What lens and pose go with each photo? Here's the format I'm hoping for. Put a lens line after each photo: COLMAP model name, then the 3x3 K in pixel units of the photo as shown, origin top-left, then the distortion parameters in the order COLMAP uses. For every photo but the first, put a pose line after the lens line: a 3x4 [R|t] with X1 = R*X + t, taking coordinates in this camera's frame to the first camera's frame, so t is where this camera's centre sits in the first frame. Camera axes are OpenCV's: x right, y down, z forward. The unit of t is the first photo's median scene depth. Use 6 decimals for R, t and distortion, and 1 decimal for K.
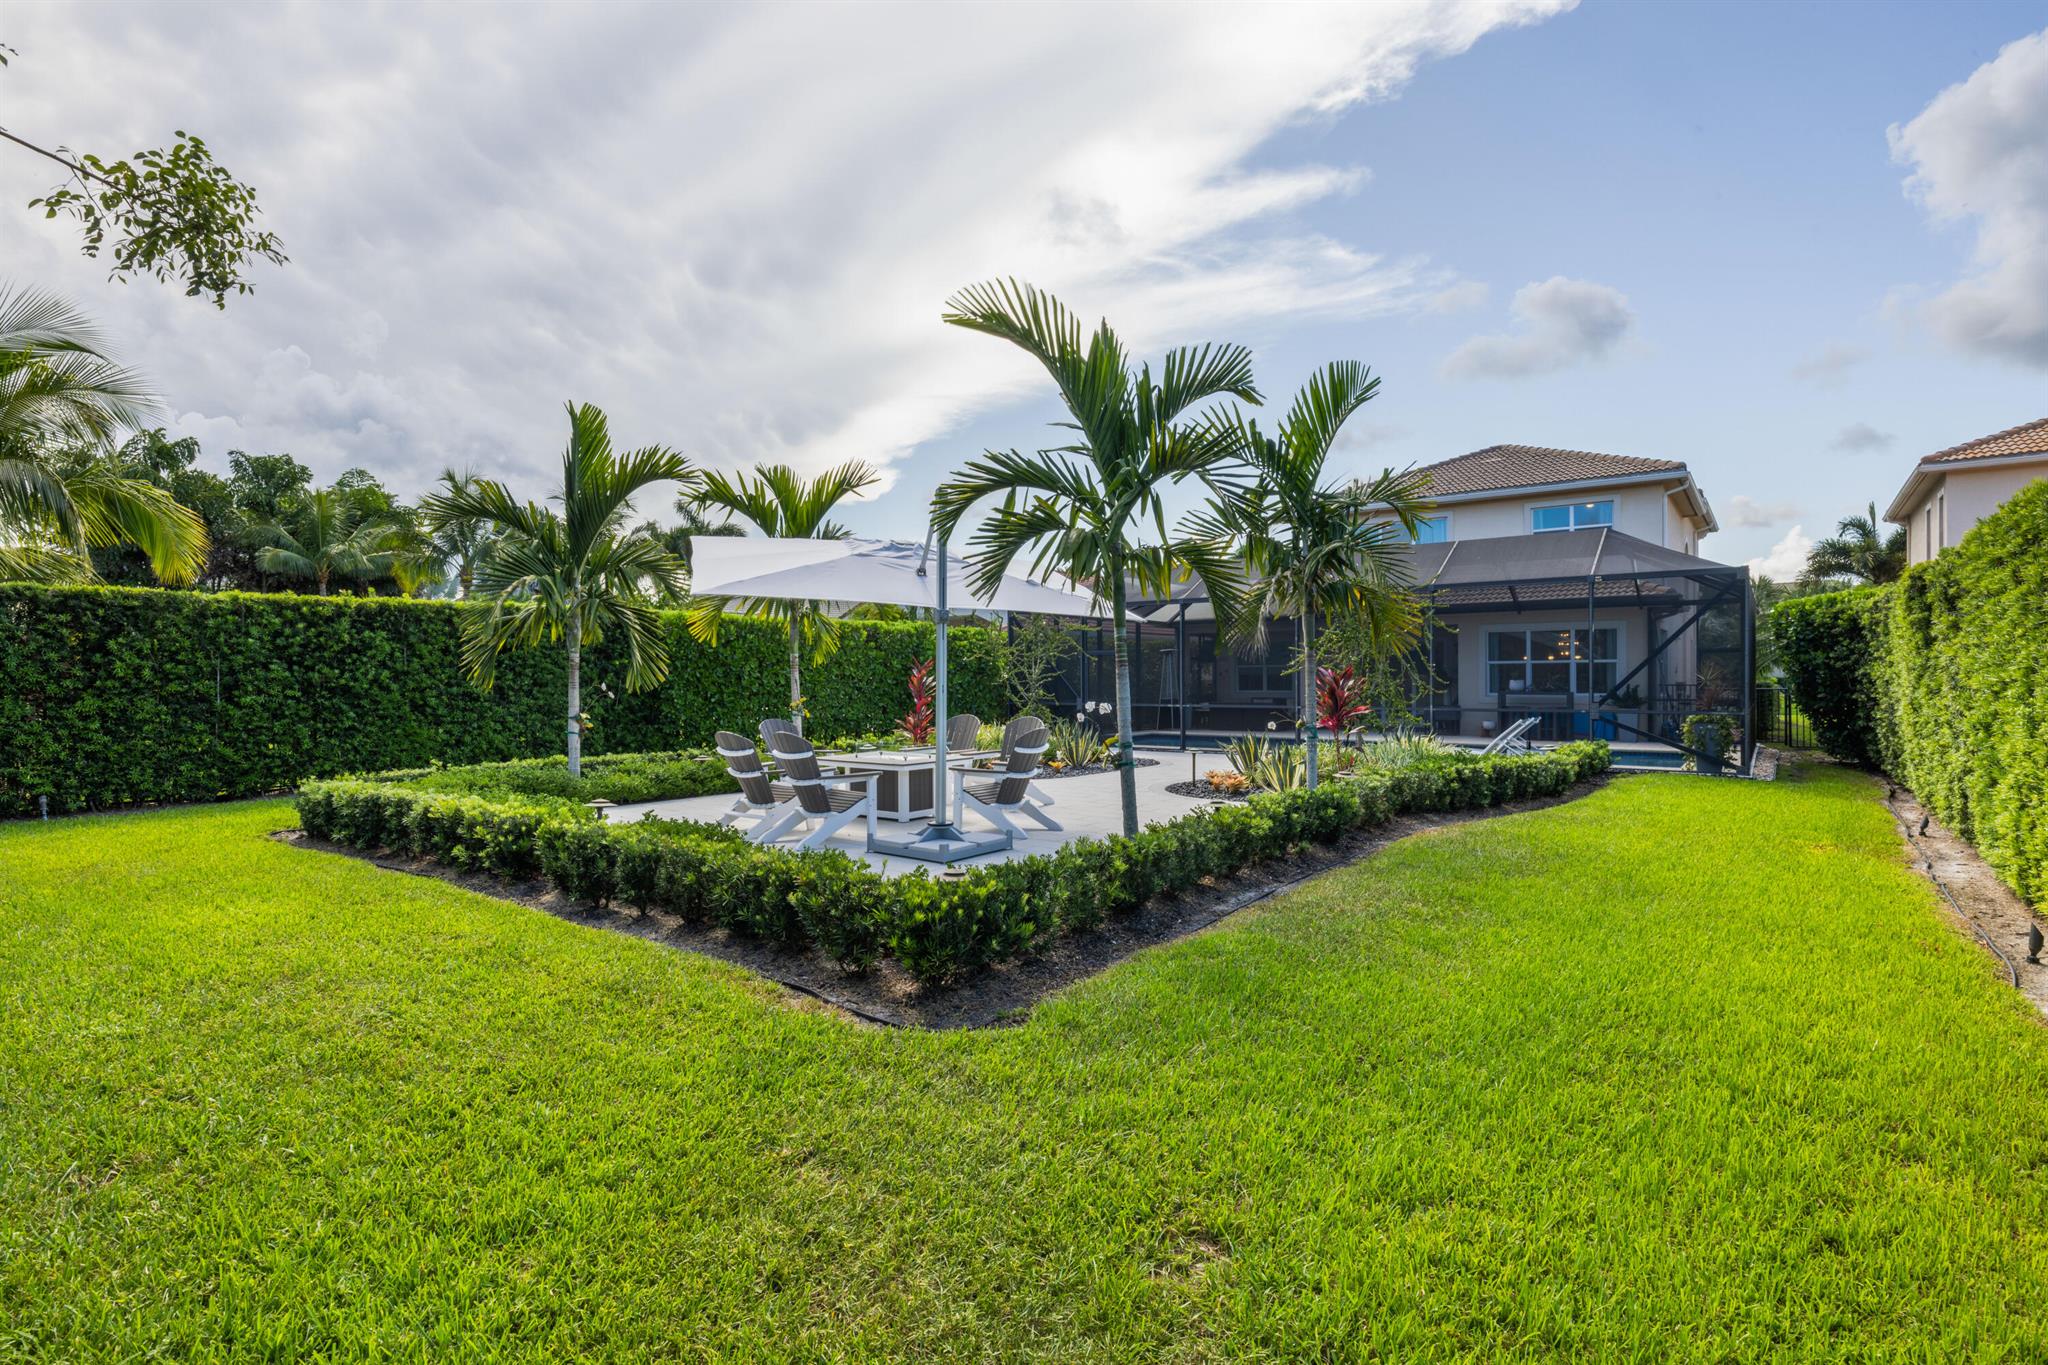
lens RADIAL K [[1024.9, 0, 1024.0], [0, 1024.9, 682.5], [0, 0, 1]] dist [0.000103, -0.000355]
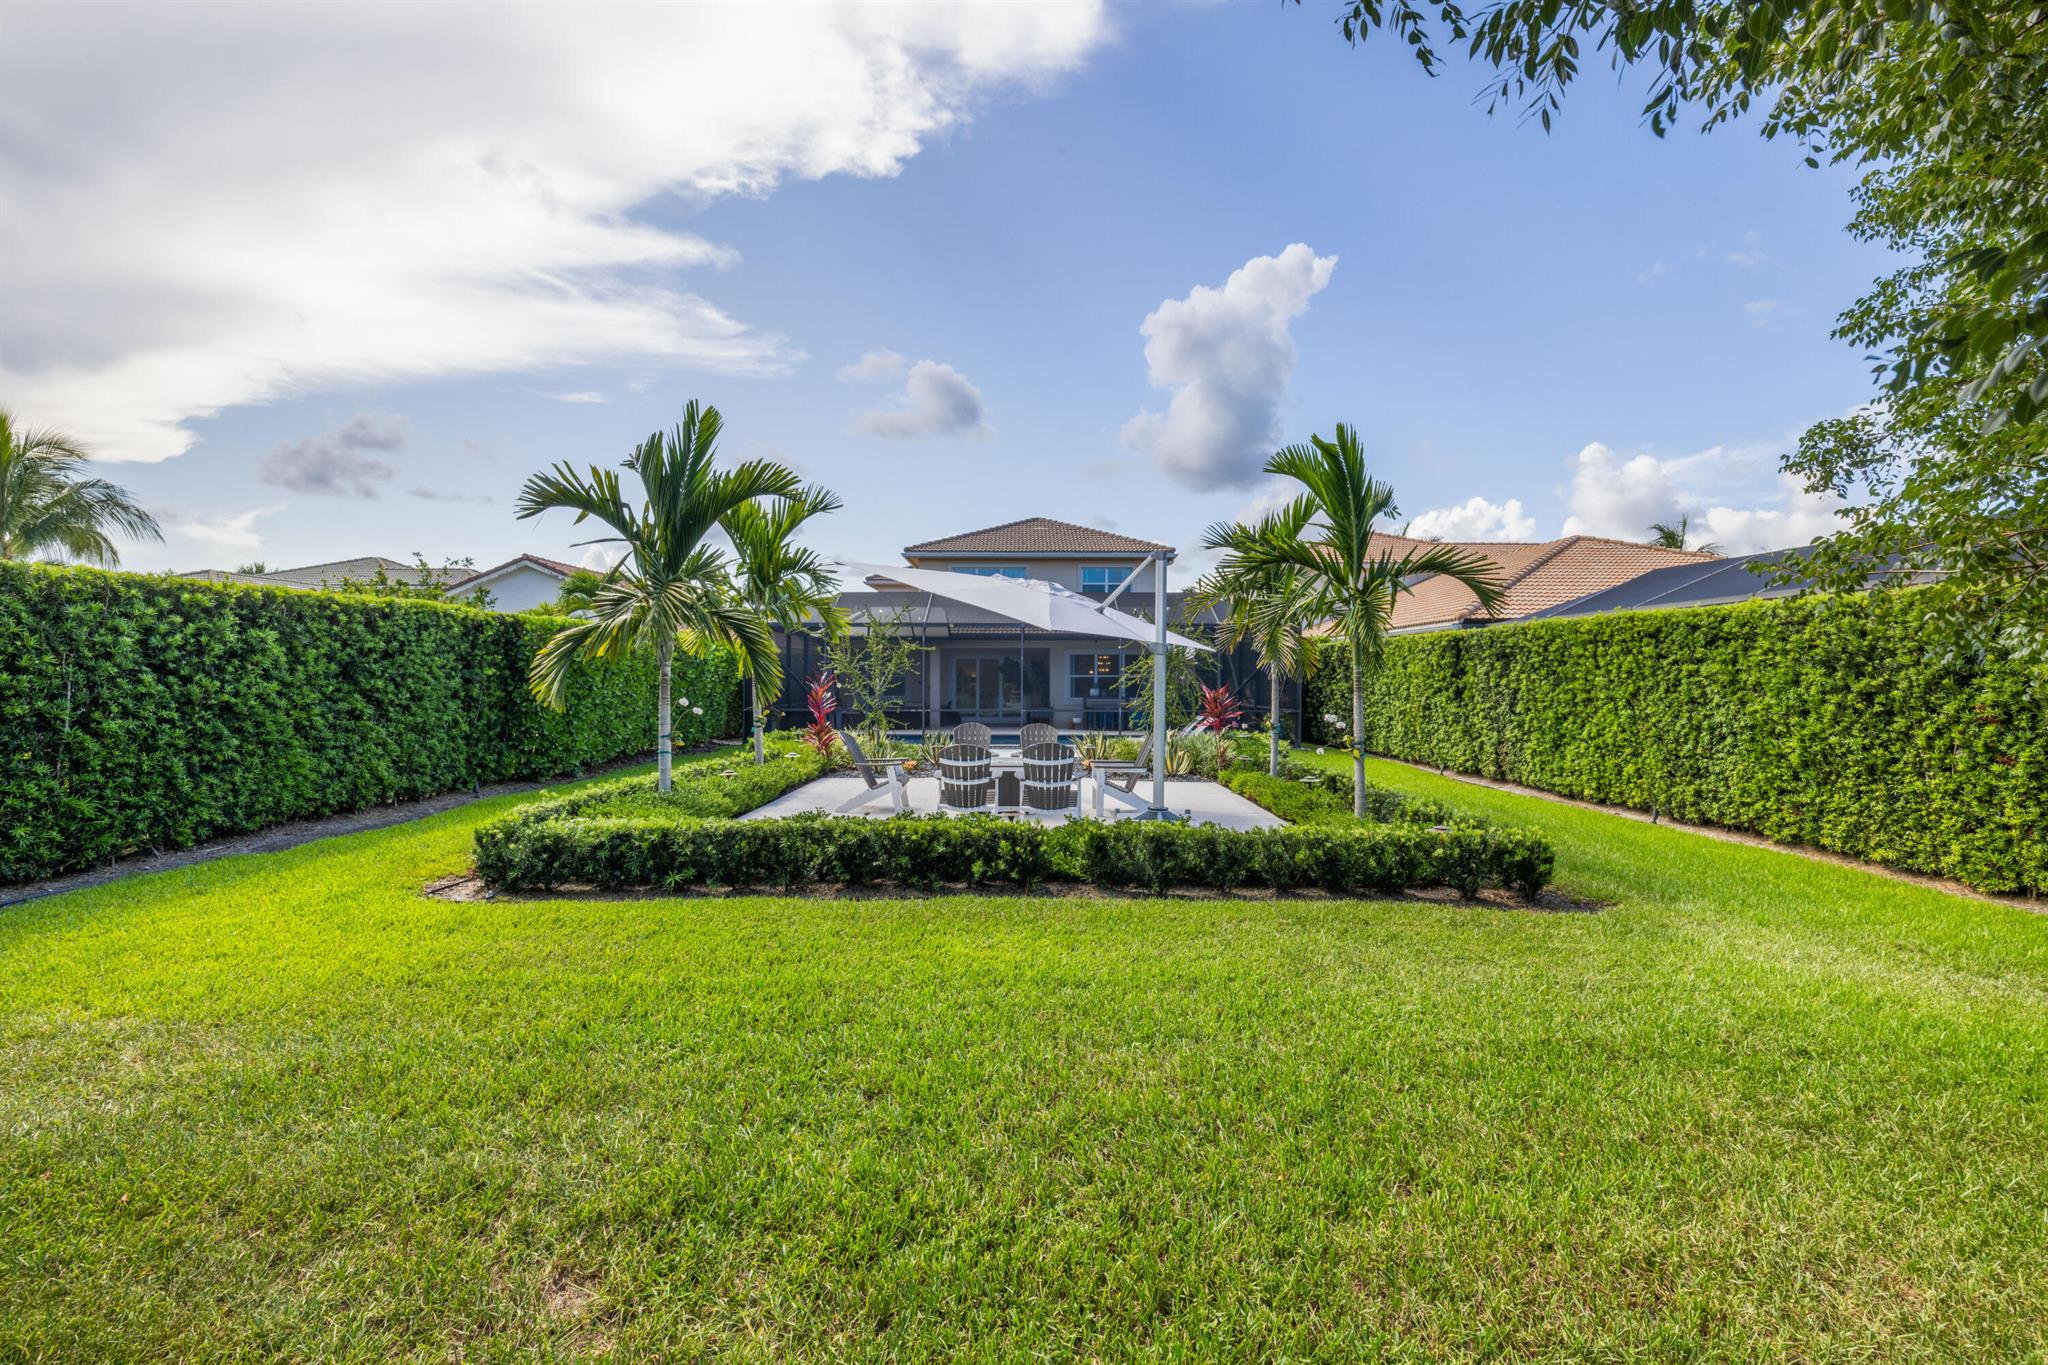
lens RADIAL K [[884.8, 0, 1024.5], [0, 884.8, 657.2], [0, 0, 1]] dist [0.000964, 0.000028]
pose [[0.792845, 0.021173, 0.609055, -0.592556], [-0.001644, 0.999467, -0.032605, -0.009730], [-0.609421, 0.024850, 0.792458, 0.144952]]
